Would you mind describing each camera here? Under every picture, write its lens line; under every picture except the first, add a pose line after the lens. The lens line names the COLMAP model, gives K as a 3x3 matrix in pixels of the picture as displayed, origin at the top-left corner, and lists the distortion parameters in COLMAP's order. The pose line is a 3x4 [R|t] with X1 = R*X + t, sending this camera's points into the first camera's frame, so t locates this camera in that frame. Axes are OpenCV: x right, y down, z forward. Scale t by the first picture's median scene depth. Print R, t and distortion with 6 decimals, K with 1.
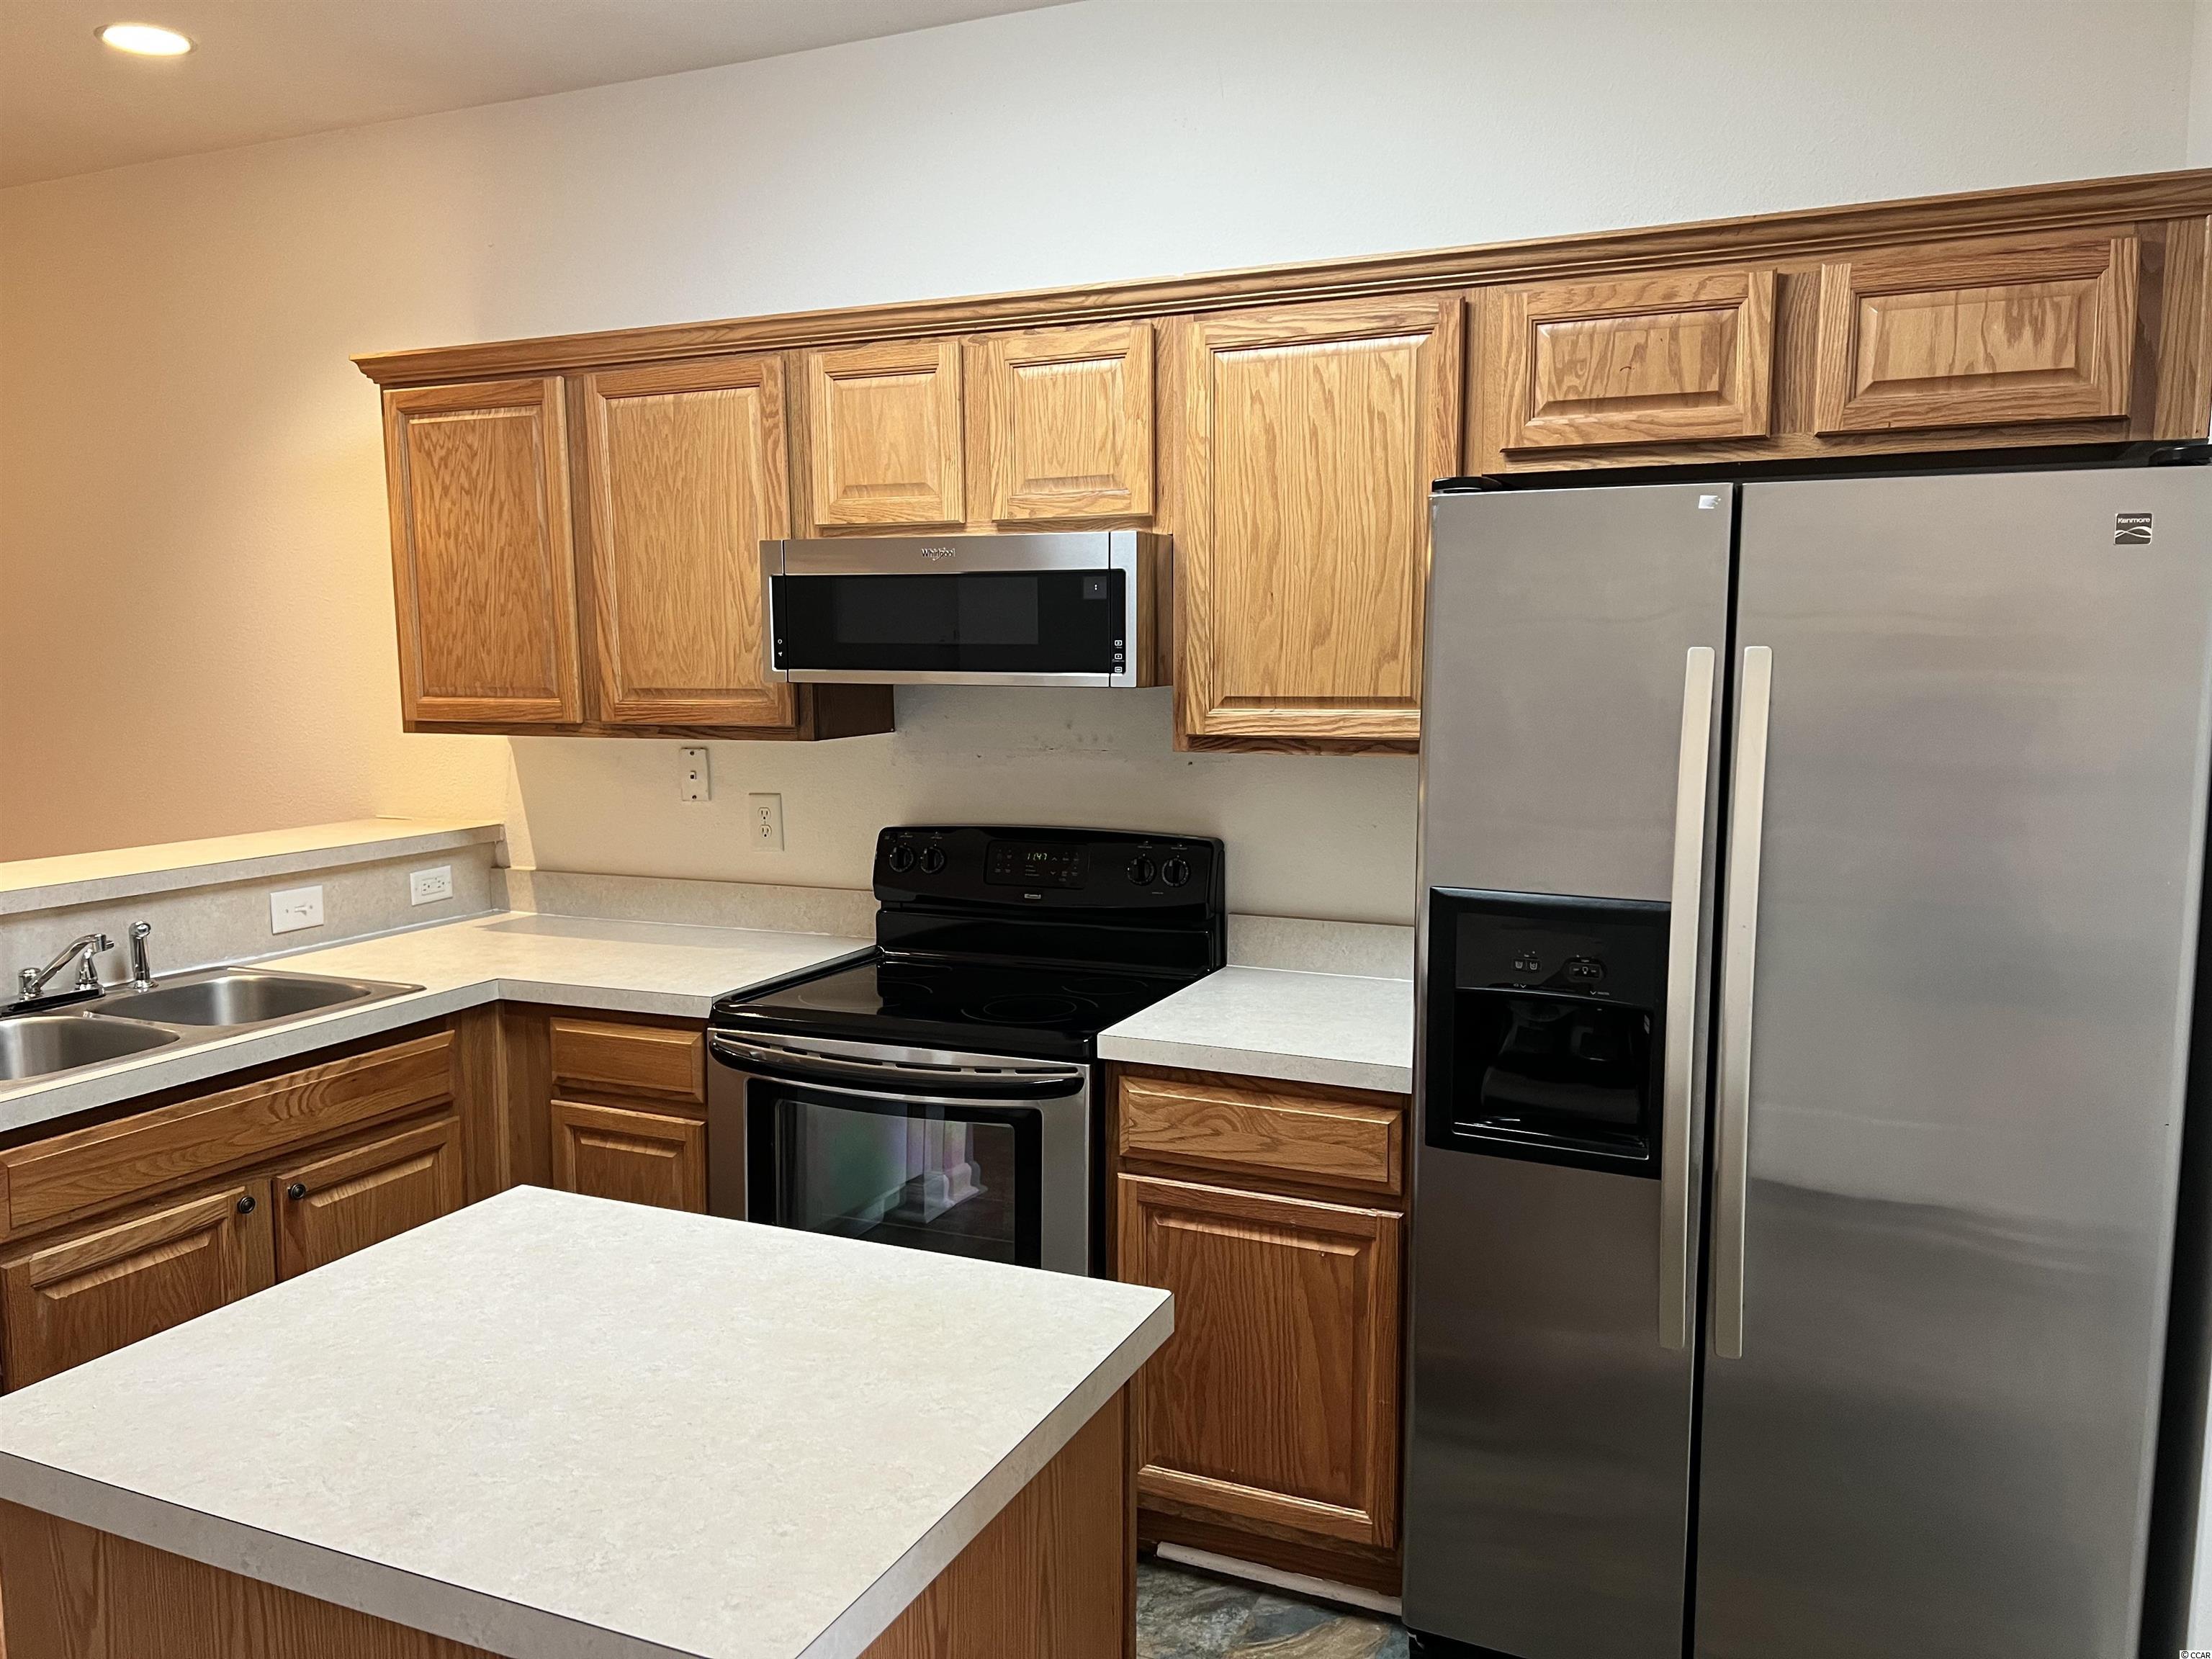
lens RADIAL K [[1651.1, 0, 1098.9], [0, 1651.1, 834.2], [0, 0, 1]] dist [0.042154, -0.051116]
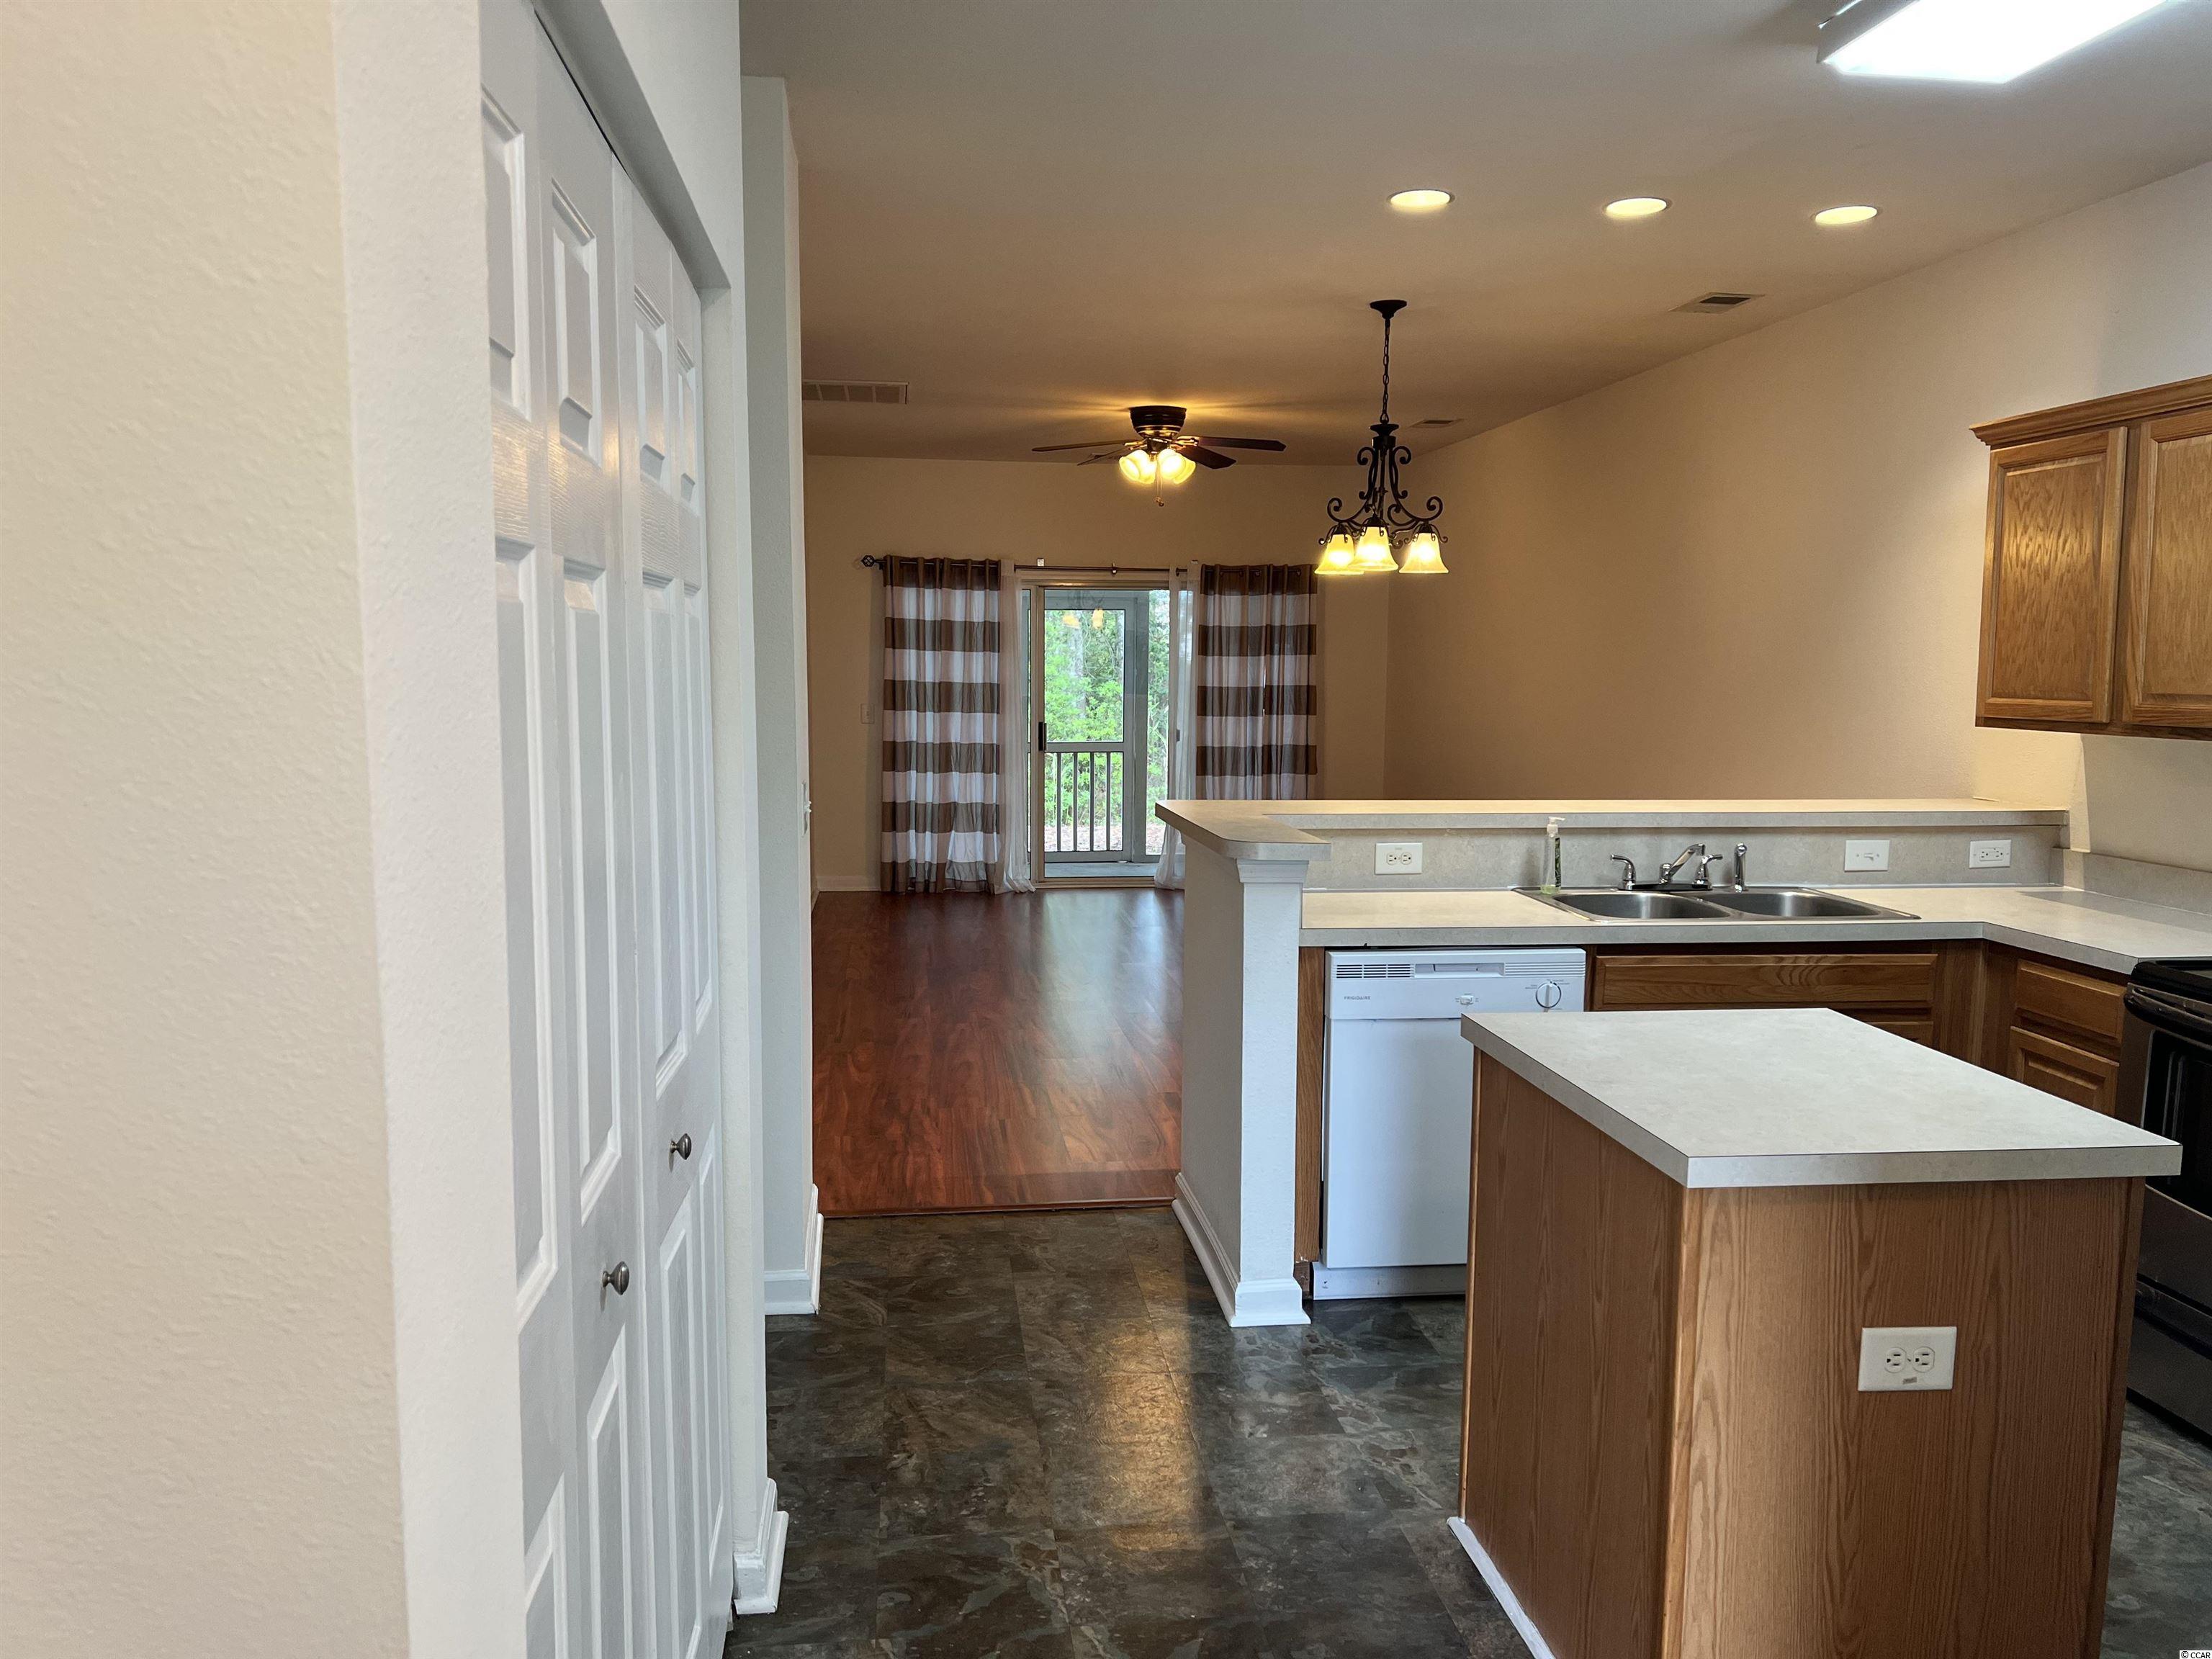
lens RADIAL K [[1651.1, 0, 1103.0], [0, 1651.1, 866.1], [0, 0, 1]] dist [0.042154, -0.051116]
pose [[0.510893, 0.114042, -0.852046, 0.401843], [-0.106523, 0.991921, 0.068892, 0.032695], [0.853019, 0.055566, 0.518913, -0.242159]]
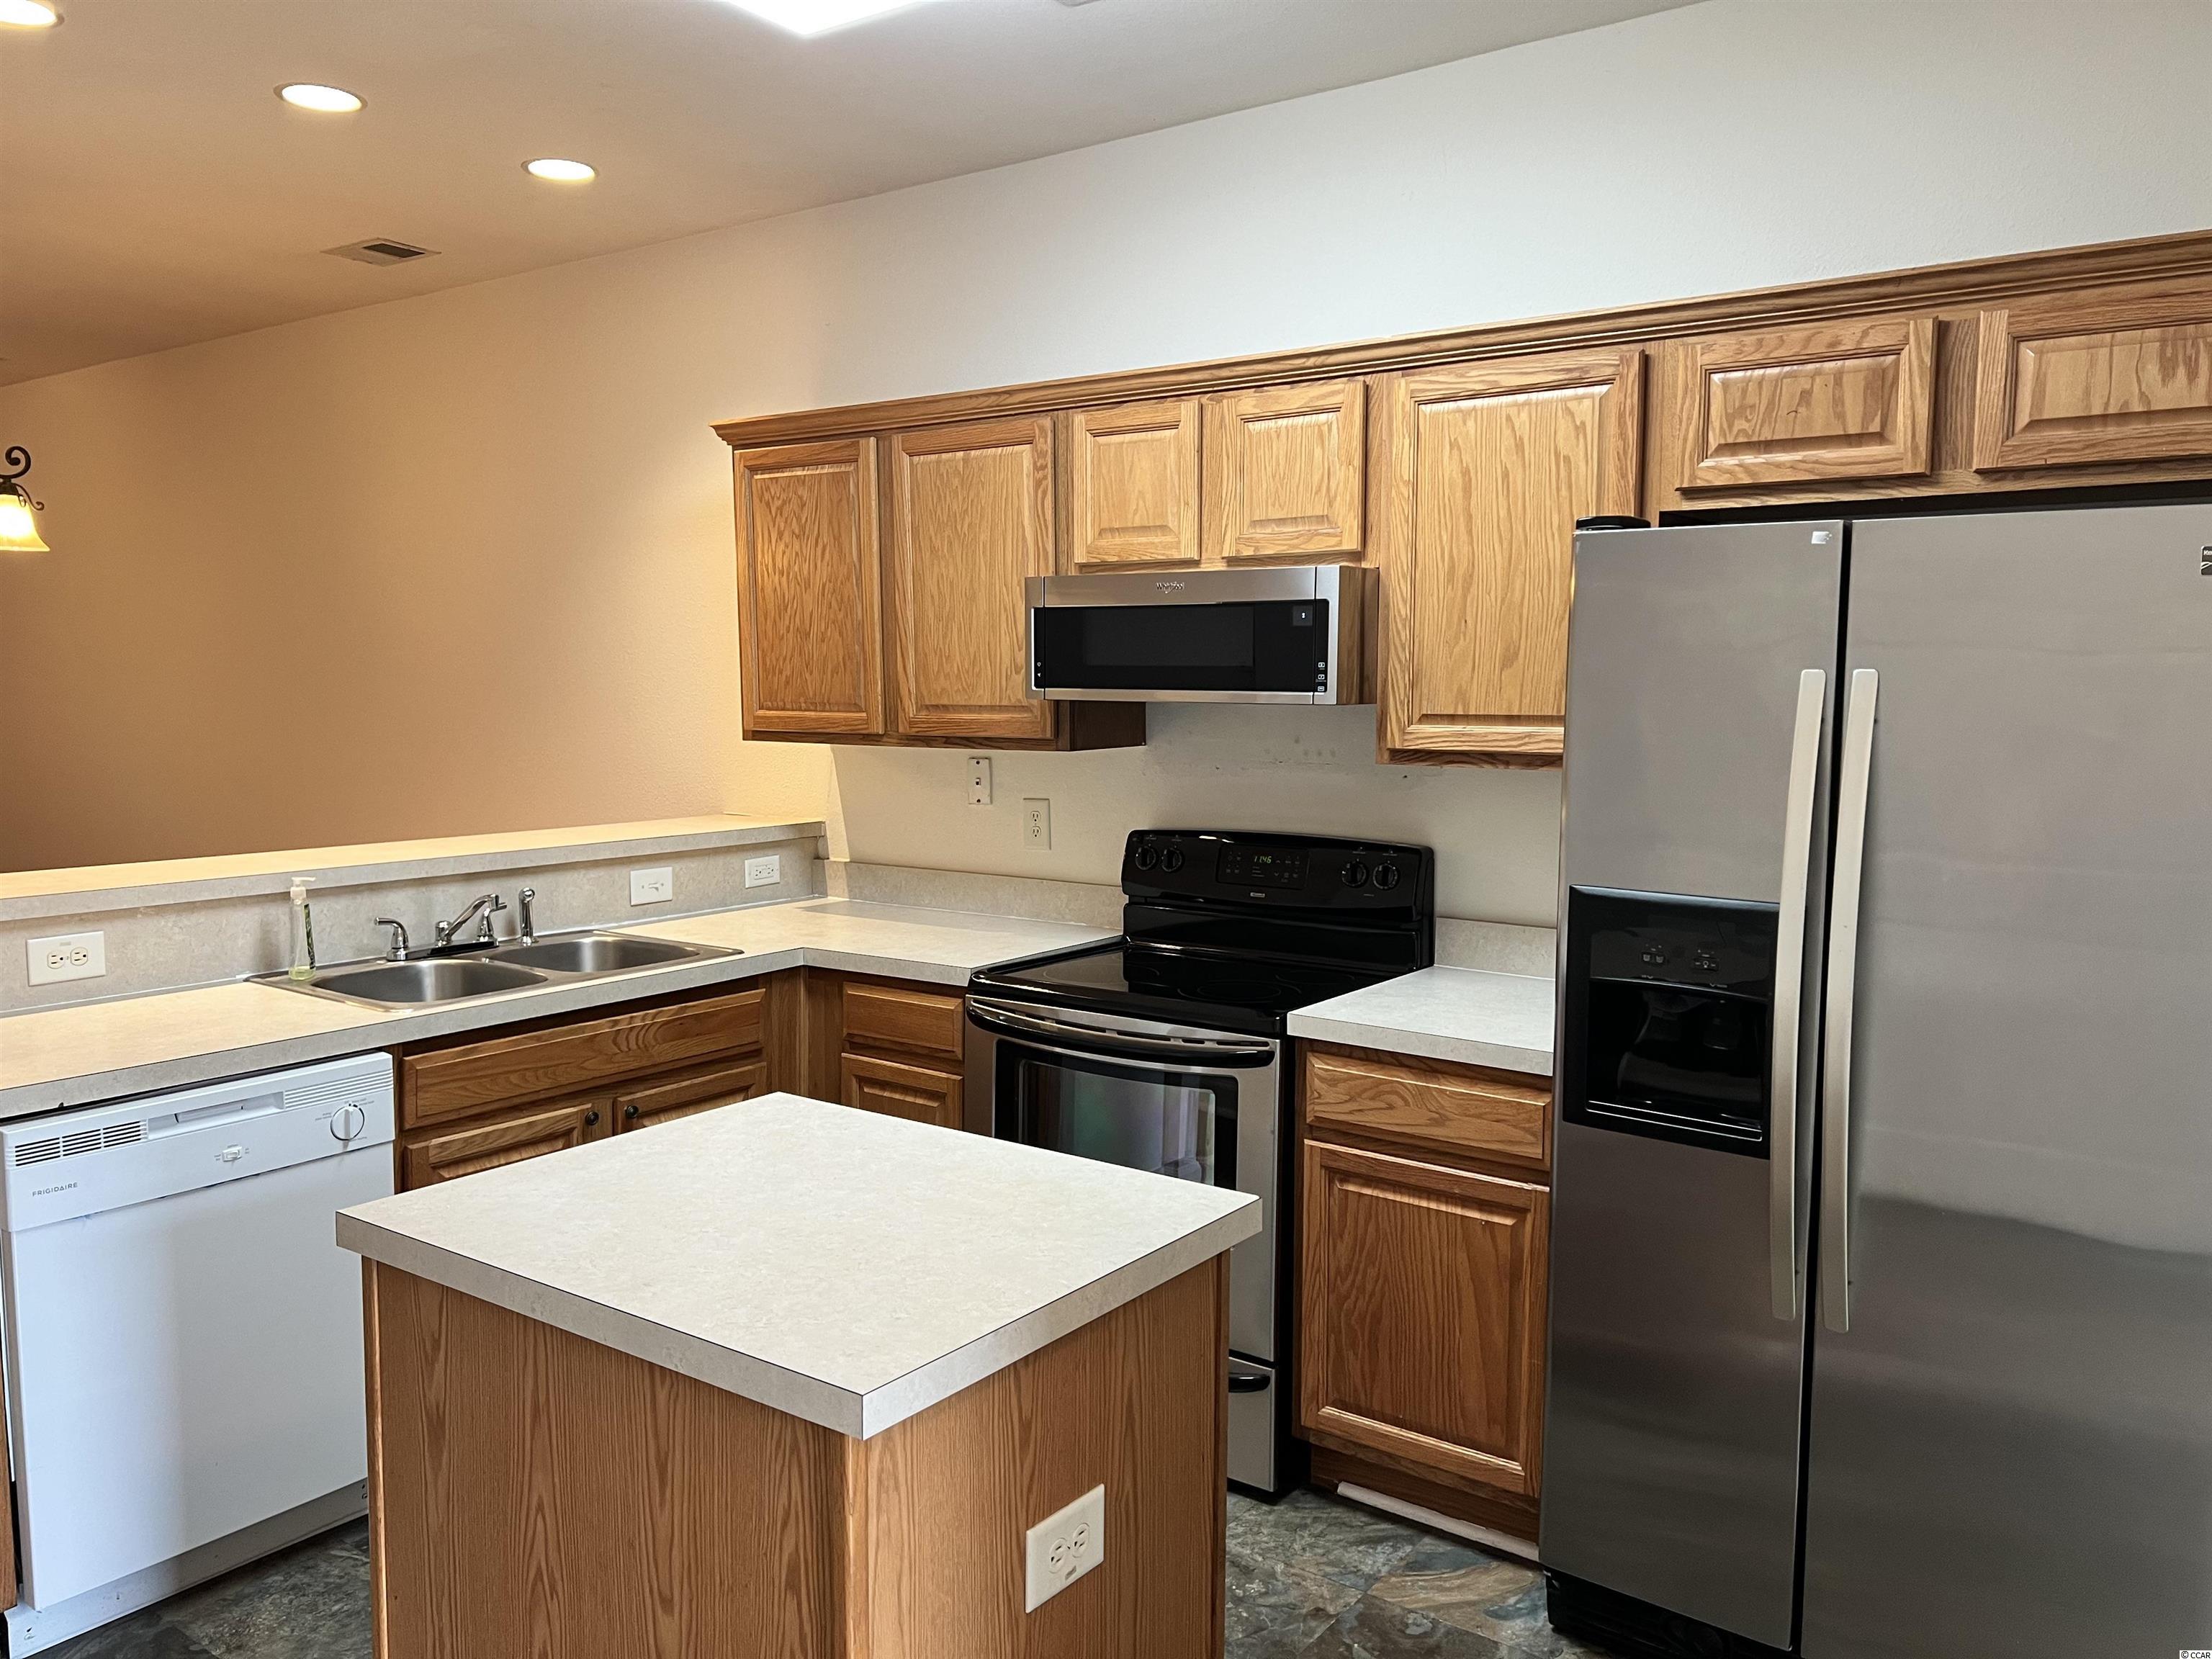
lens RADIAL K [[1651.1, 0, 1120.2], [0, 1651.1, 825.4], [0, 0, 1]] dist [0.042154, -0.051116]
pose [[0.978936, 0.025965, -0.202512, 0.104155], [-0.030806, 0.999309, -0.020789, 0.019351], [0.201832, 0.026590, 0.979059, -0.116748]]
